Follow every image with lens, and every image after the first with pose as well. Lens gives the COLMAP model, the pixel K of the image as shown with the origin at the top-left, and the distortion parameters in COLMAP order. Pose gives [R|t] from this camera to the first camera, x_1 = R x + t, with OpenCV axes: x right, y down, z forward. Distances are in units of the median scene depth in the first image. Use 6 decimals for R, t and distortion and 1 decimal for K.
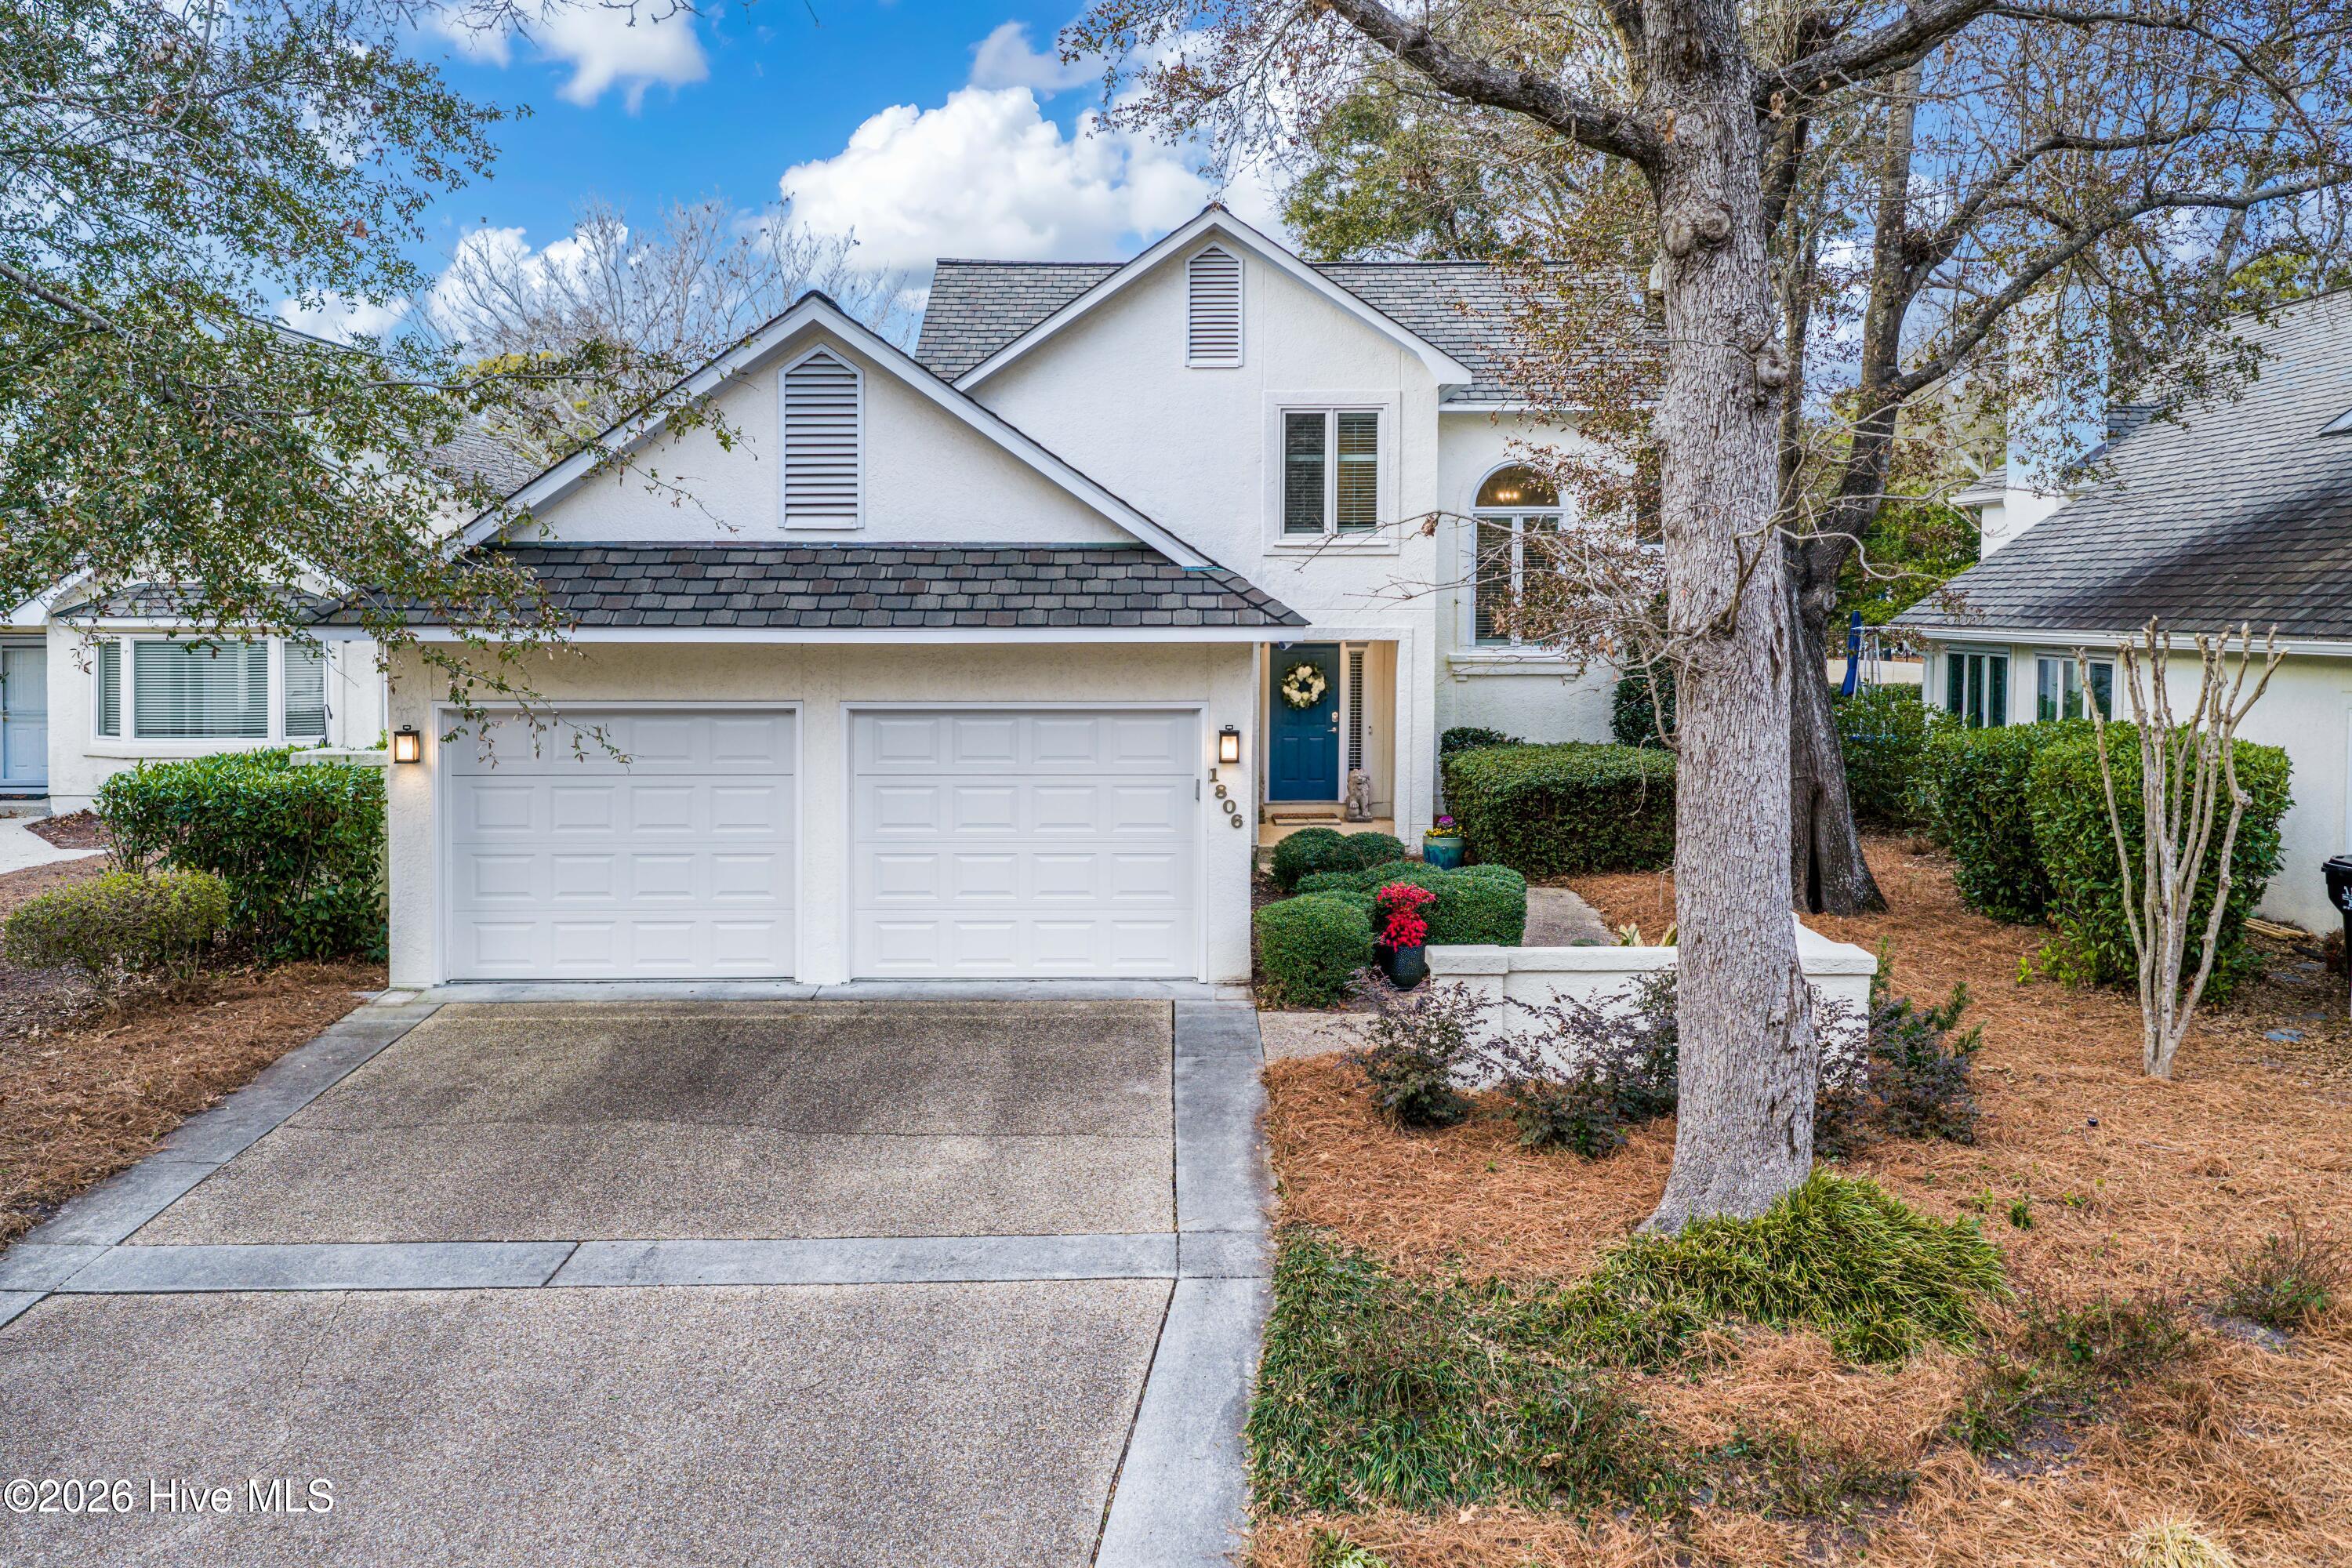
lens RADIAL K [[2122.0, 0, 1176.0], [0, 2122.0, 784.0], [0, 0, 1]] dist [0.000538, 0.002758]
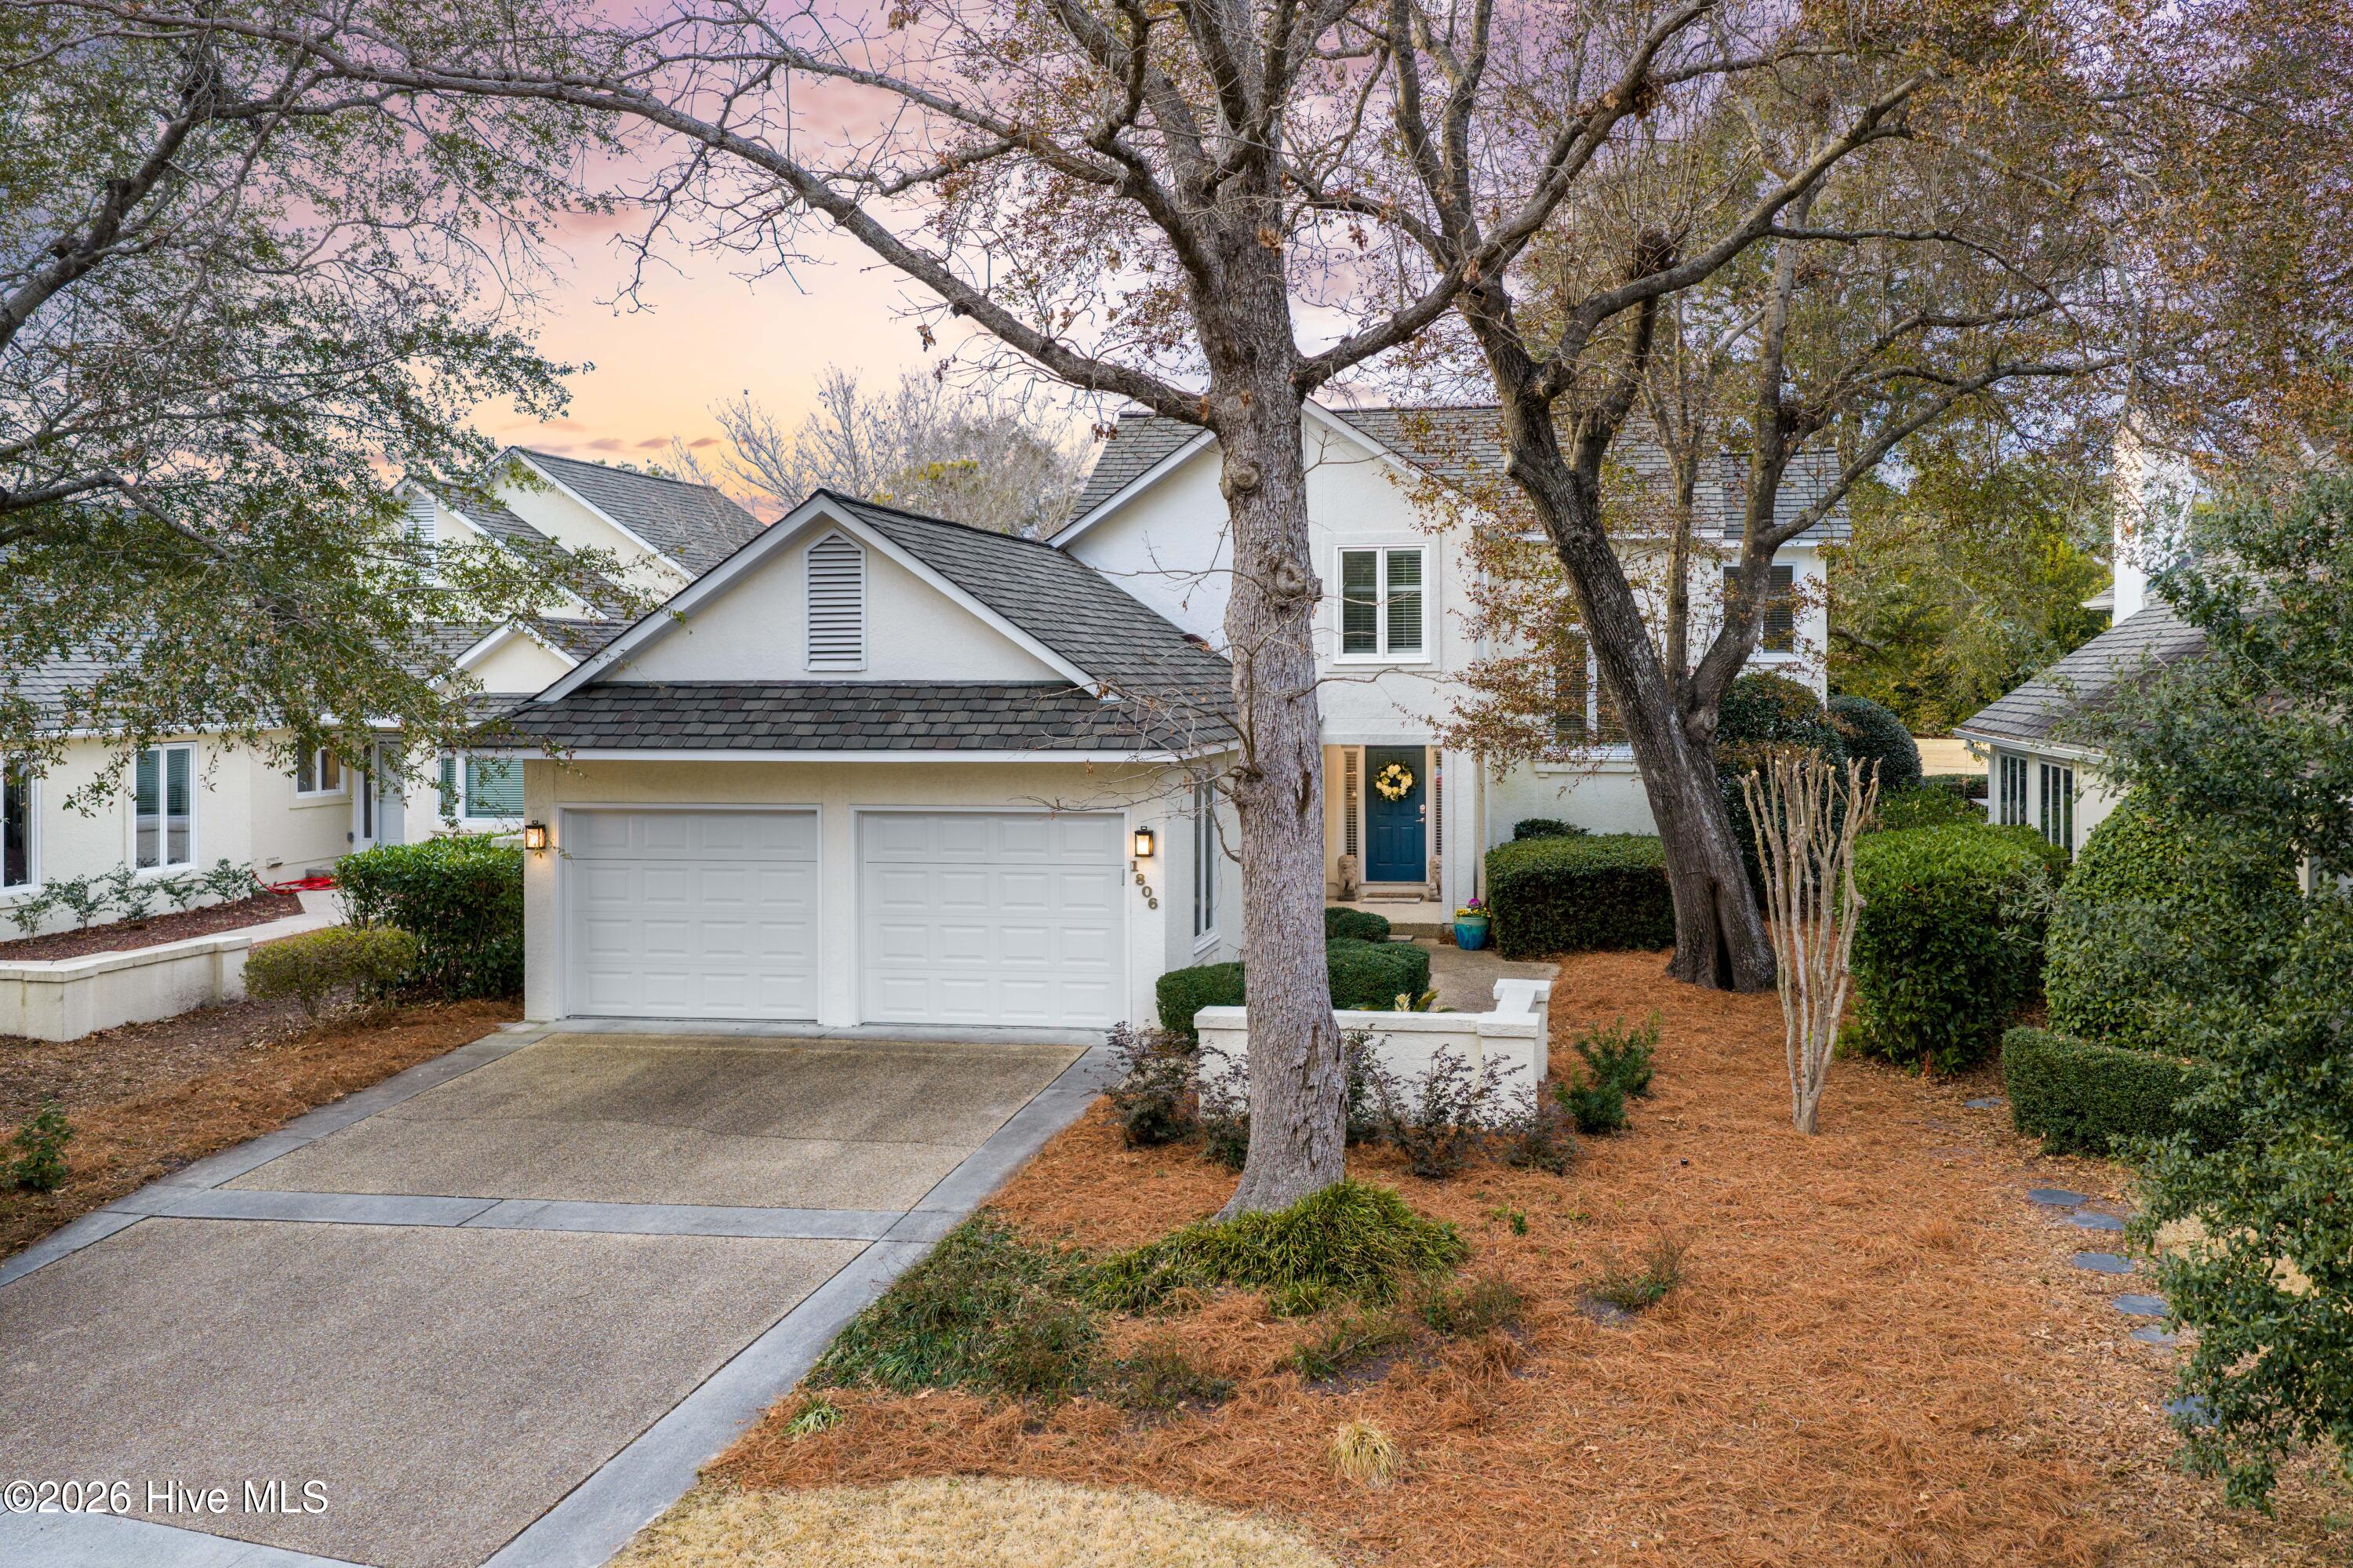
lens RADIAL K [[1997.3, 0, 1176.5], [0, 1997.3, 784.0], [0, 0, 1]] dist [0.002650, -0.005170]
pose [[0.984122, 0.005446, -0.177412, 0.258357], [-0.011642, 0.999357, -0.033904, -0.013341], [0.177114, 0.035431, 0.983552, -0.155065]]
